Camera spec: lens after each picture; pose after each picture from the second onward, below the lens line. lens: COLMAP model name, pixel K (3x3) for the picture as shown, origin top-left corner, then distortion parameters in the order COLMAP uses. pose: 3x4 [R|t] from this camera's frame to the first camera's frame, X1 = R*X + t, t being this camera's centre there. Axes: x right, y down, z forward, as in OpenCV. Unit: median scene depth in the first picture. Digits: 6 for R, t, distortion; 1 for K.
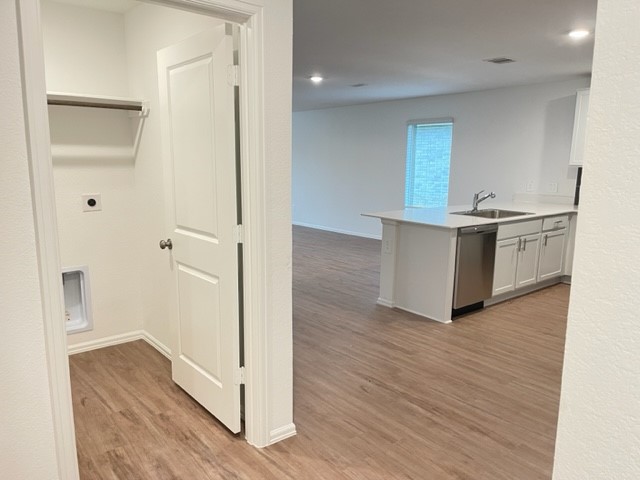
lens RADIAL K [[487.7, 0, 320.0], [0, 487.7, 240.0], [0, 0, 1]] dist [0.029429, -0.002745]
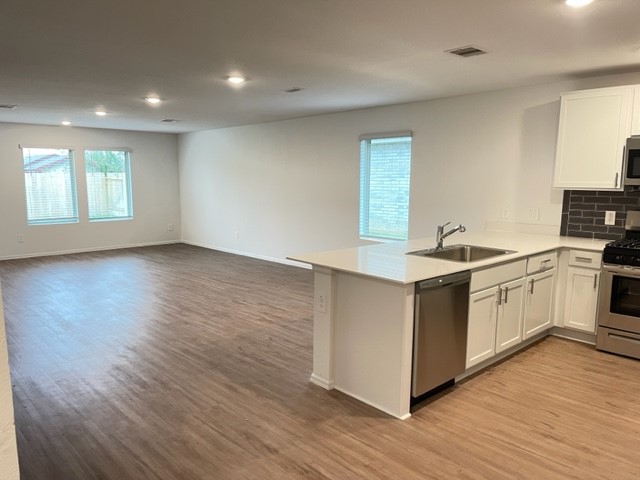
lens RADIAL K [[487.7, 0, 320.0], [0, 487.7, 240.0], [0, 0, 1]] dist [0.029429, -0.002745]
pose [[0.997996, -0.016589, 0.061066, 0.092625], [0.018878, 0.999134, -0.037089, -0.052661], [-0.060398, 0.038168, 0.997444, 0.275593]]
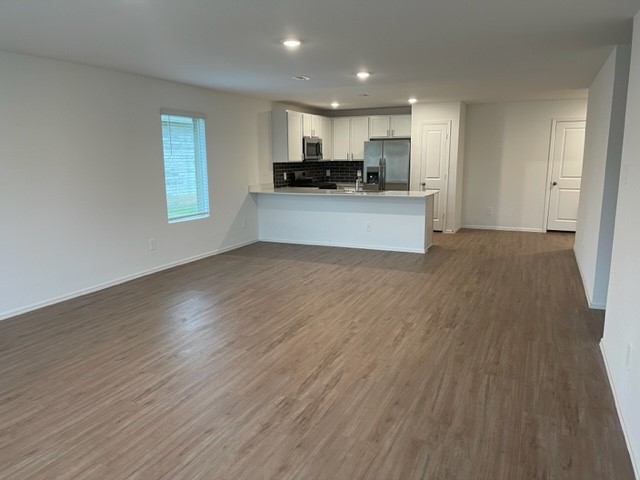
lens RADIAL K [[487.7, 0, 320.0], [0, 487.7, 240.0], [0, 0, 1]] dist [0.029429, -0.002745]
pose [[-0.443610, -0.160850, 0.881668, -1.069511], [0.153165, 0.955683, 0.251417, -0.339622], [-0.883035, 0.246572, -0.399314, 1.899298]]
